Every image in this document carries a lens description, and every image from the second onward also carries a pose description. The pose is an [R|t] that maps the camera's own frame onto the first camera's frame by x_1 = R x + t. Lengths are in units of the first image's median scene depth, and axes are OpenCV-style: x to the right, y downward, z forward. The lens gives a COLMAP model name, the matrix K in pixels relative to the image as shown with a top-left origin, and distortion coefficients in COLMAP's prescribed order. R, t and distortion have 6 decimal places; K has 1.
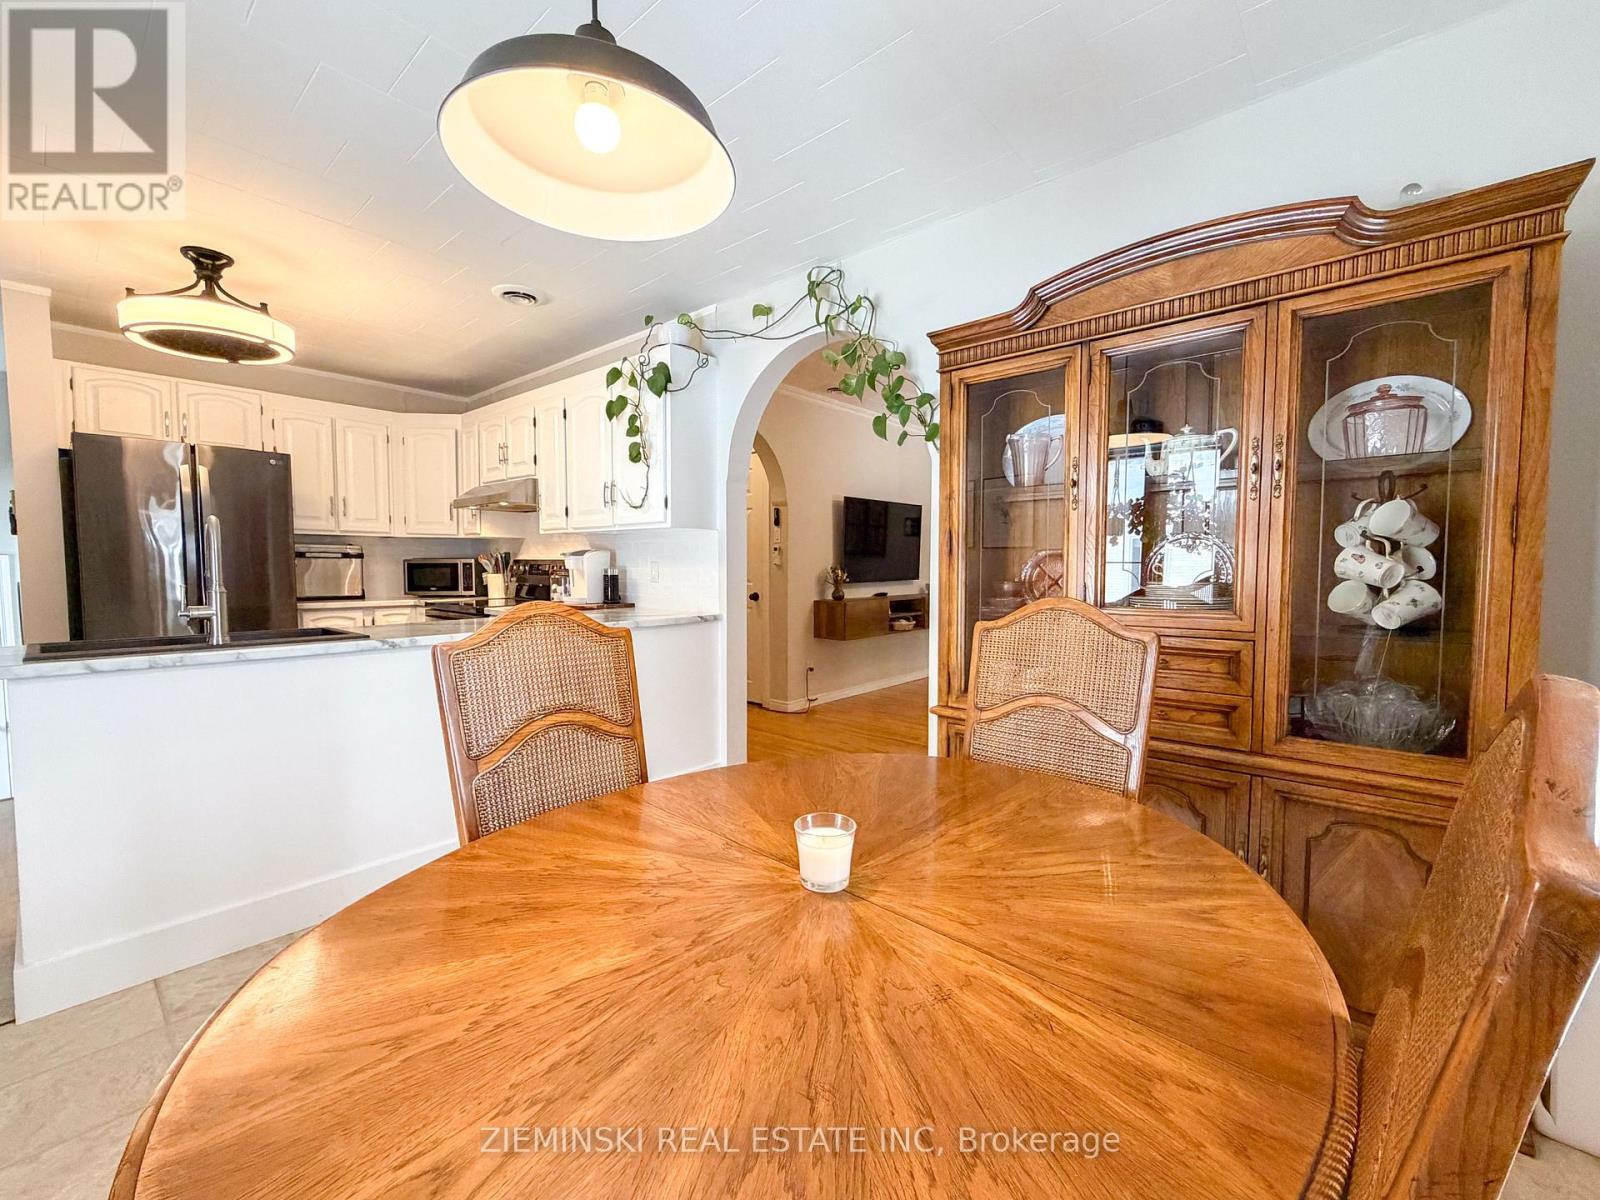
lens RADIAL K [[648.0, 0, 800.0], [0, 648.0, 600.0], [0, 0, 1]] dist [0.000768, 0.000075]
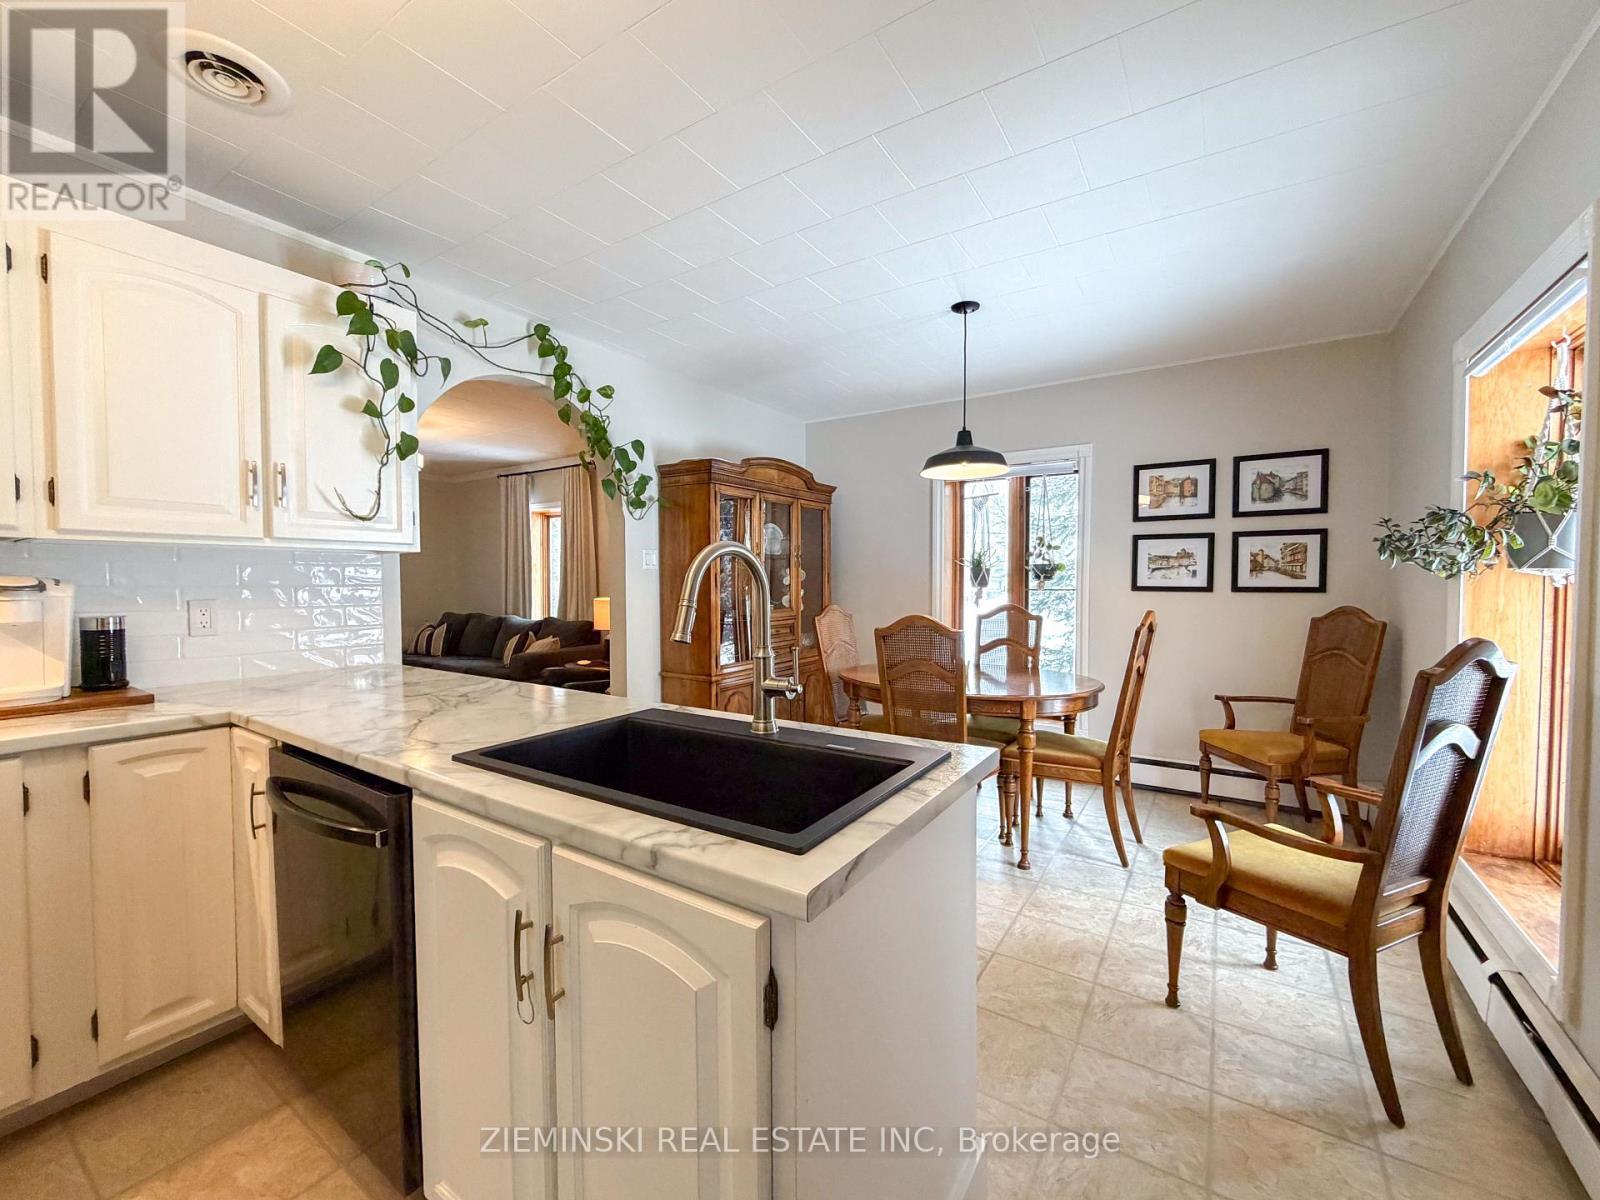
lens RADIAL K [[648.0, 0, 800.0], [0, 648.0, 600.0], [0, 0, 1]] dist [0.000768, 0.000075]
pose [[-0.118860, -0.029249, 0.992480, -1.568445], [0.060035, 0.997526, 0.036588, -0.090779], [-0.991094, 0.063932, -0.116810, 1.015623]]
